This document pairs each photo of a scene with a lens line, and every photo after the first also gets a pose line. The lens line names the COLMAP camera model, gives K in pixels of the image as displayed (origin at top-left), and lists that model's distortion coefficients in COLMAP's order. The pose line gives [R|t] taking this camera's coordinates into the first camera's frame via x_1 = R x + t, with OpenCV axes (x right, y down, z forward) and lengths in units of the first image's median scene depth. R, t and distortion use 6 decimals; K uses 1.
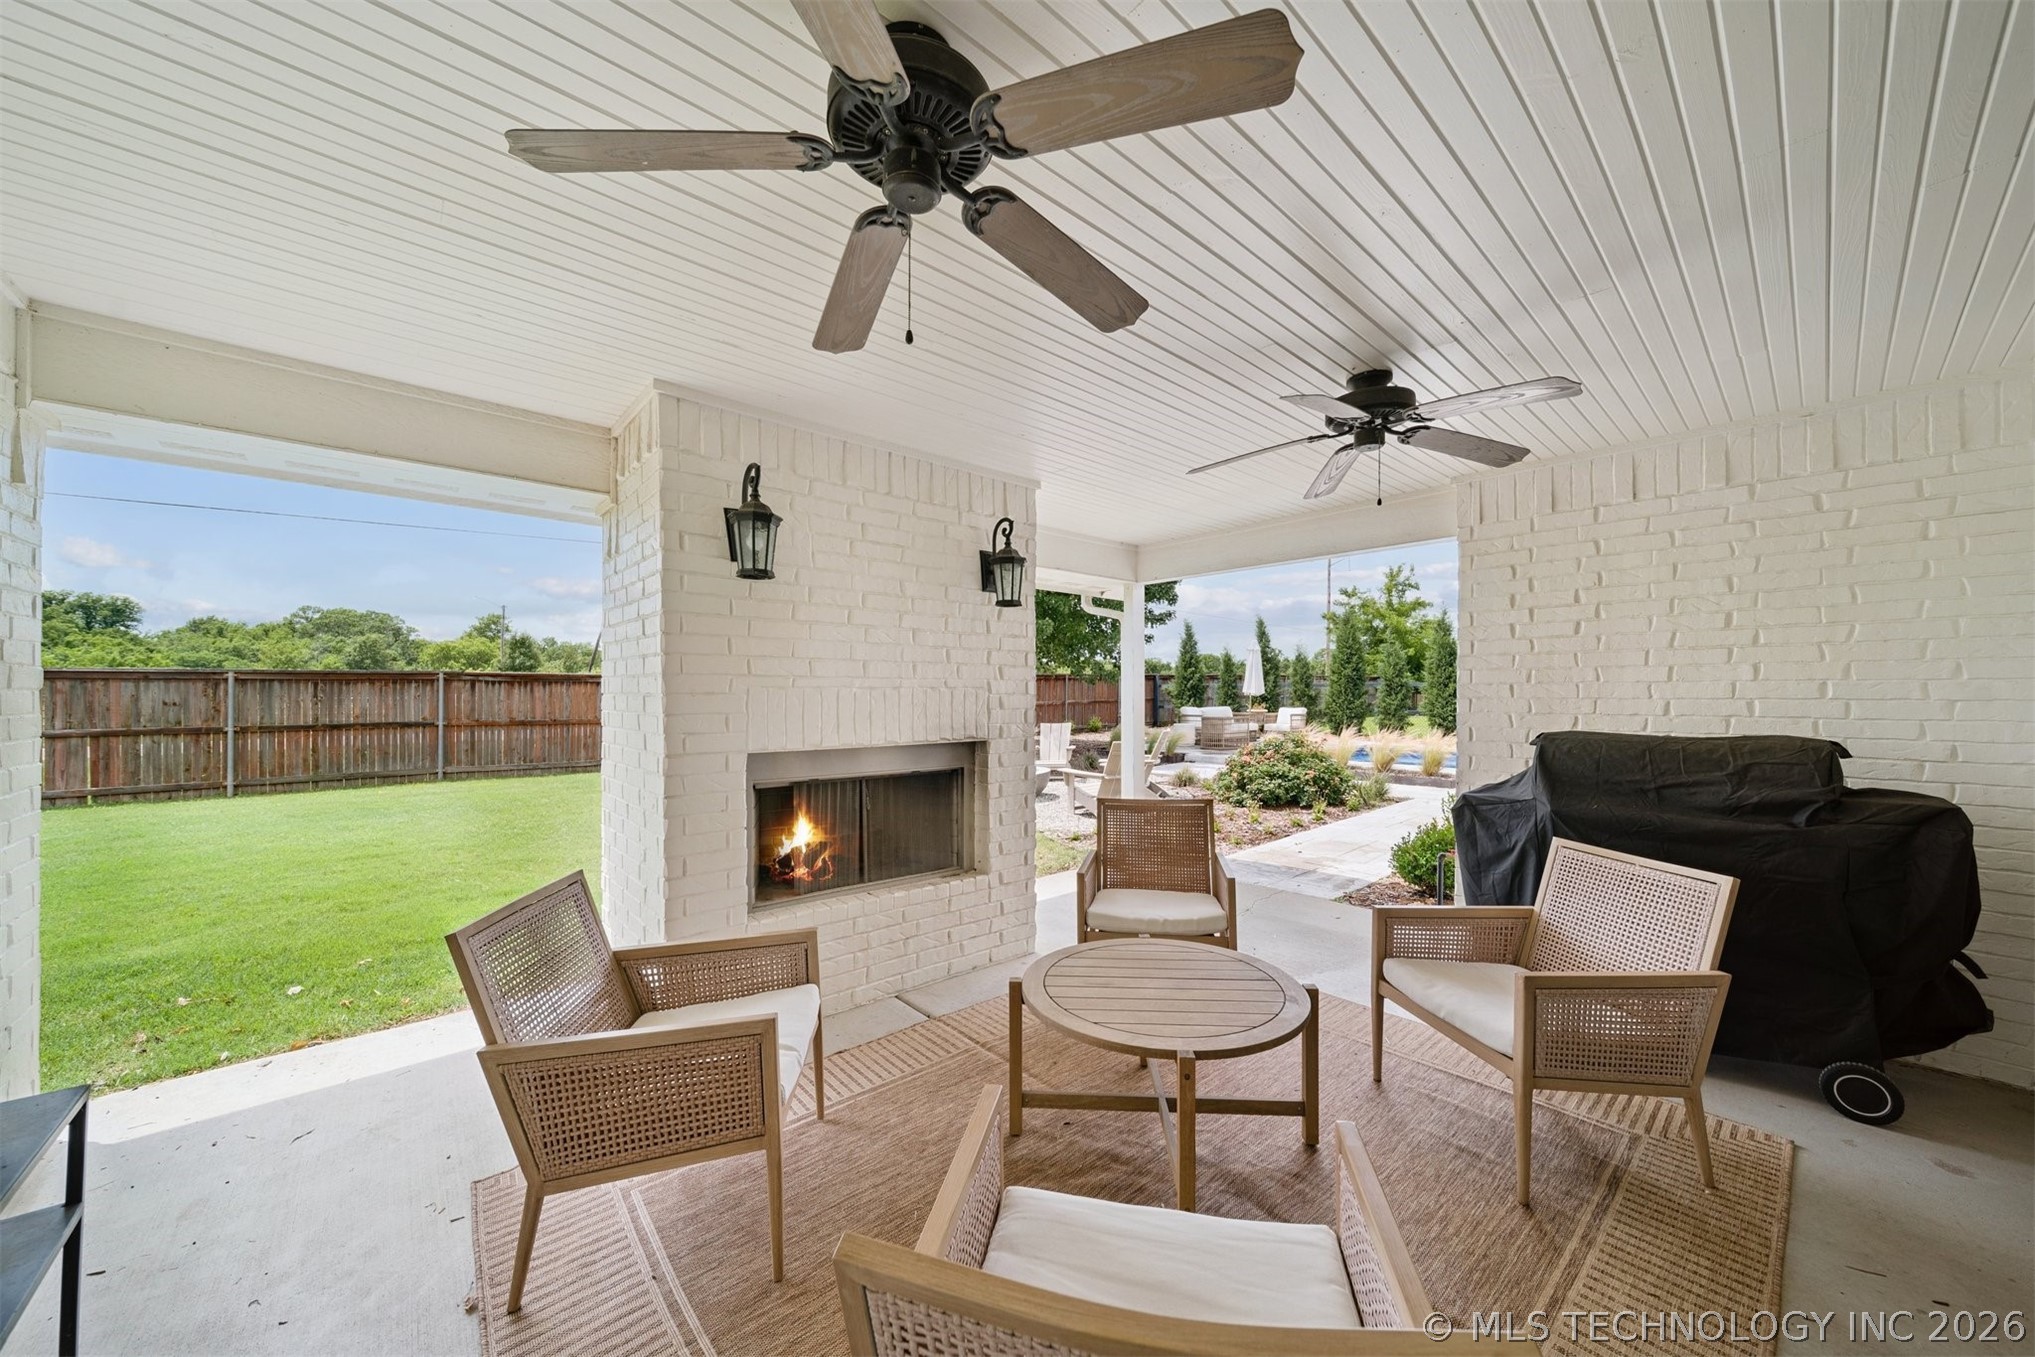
lens RADIAL K [[724.2, 0, 1024.6], [0, 724.2, 699.2], [0, 0, 1]] dist [0.000802, -0.000098]
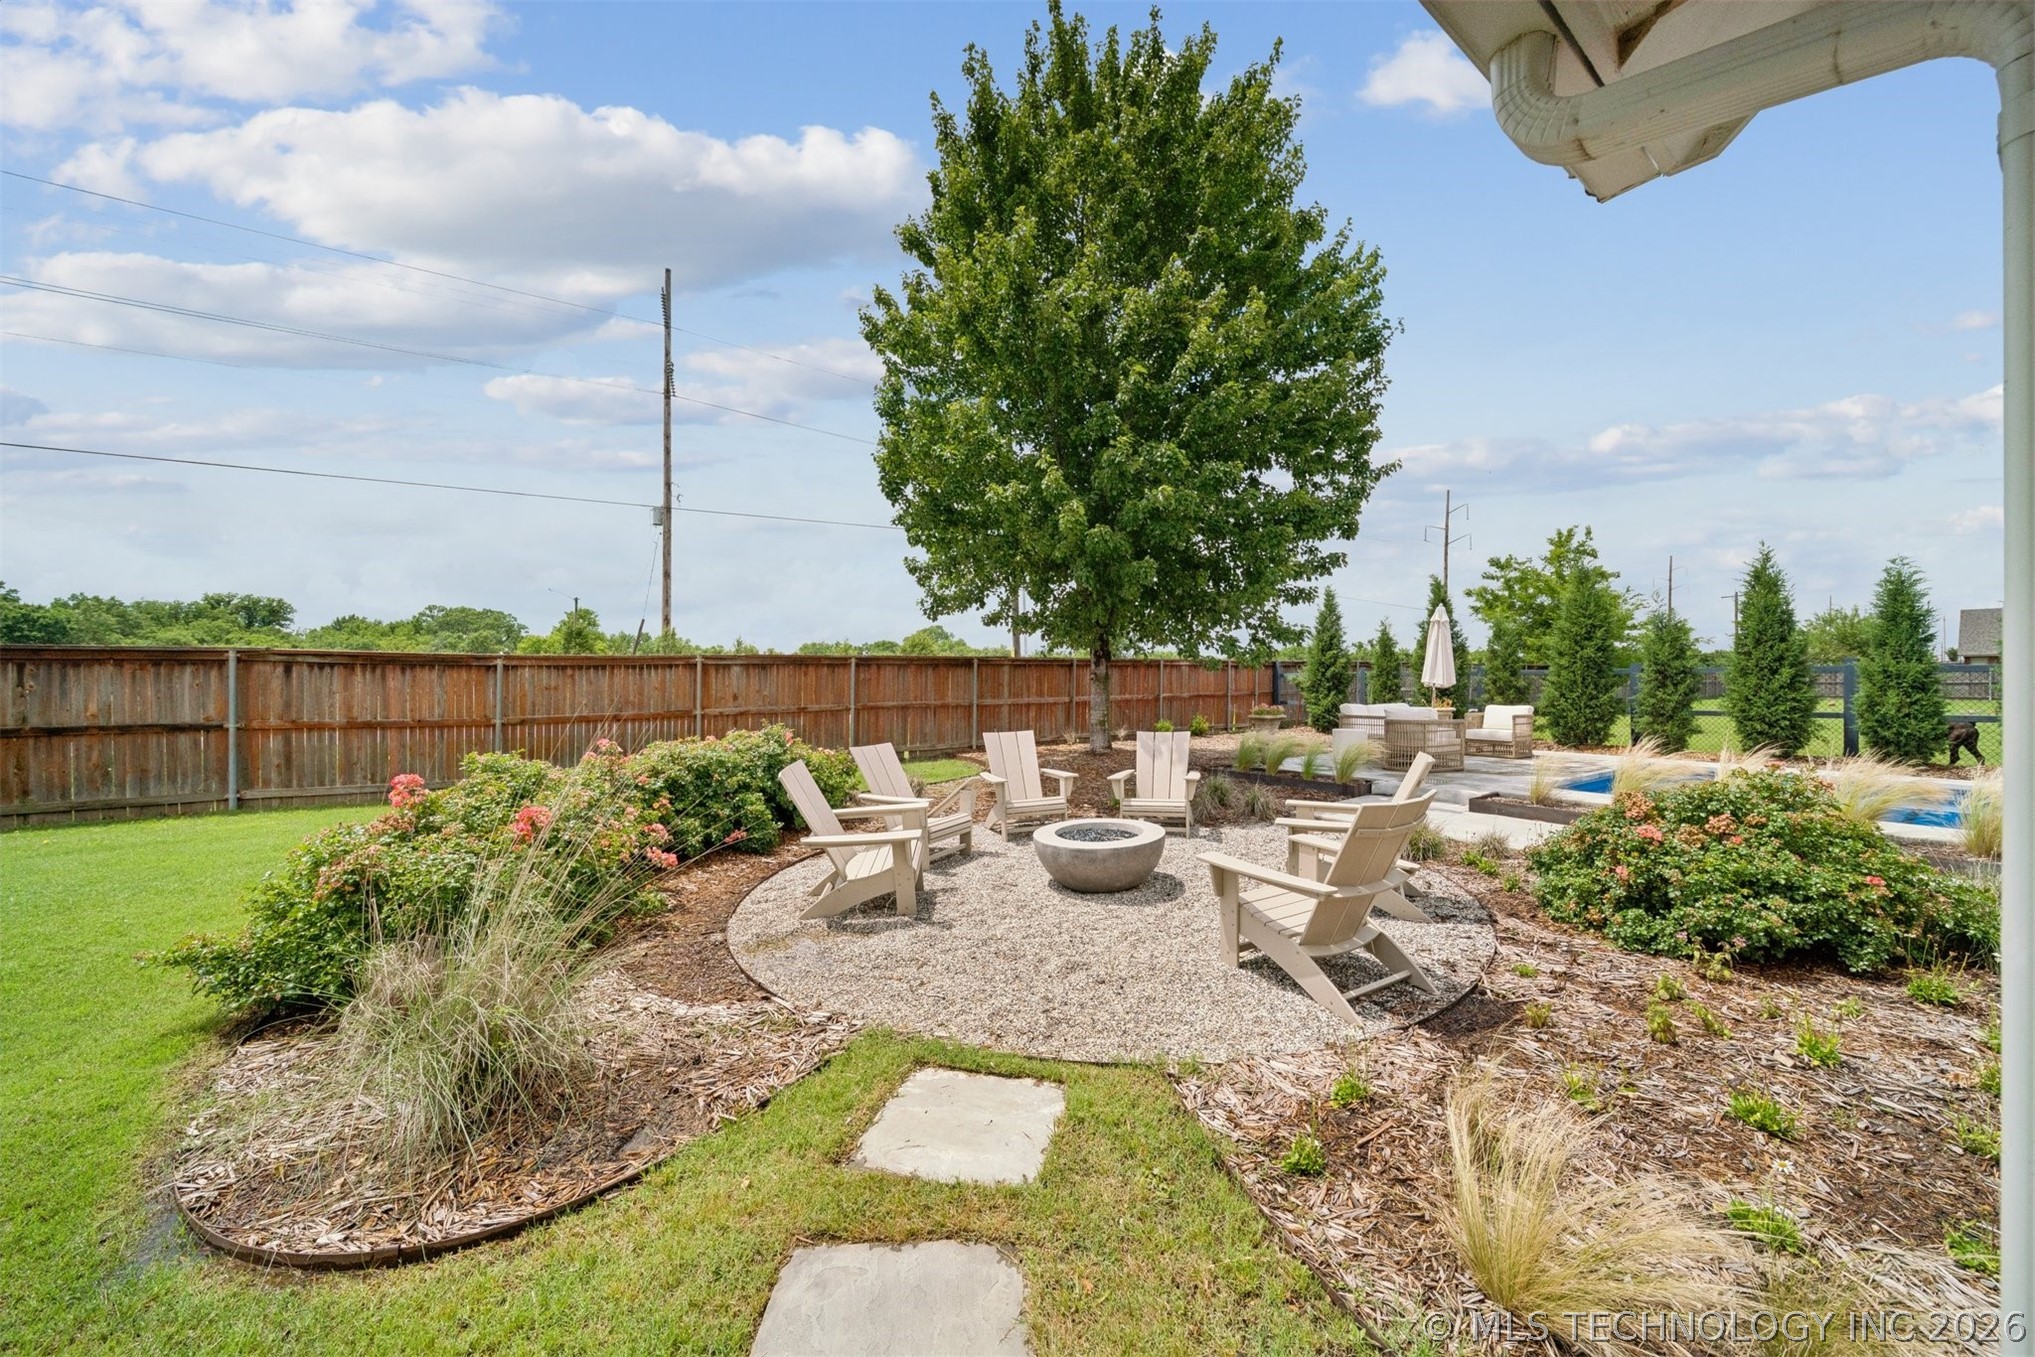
lens RADIAL K [[724.2, 0, 1024.6], [0, 724.2, 699.2], [0, 0, 1]] dist [0.000802, -0.000098]
pose [[0.994189, 0.002731, -0.107614, -0.006475], [-0.001805, 0.999961, 0.008698, 0.001239], [0.107633, -0.008453, 0.994155, 0.389538]]
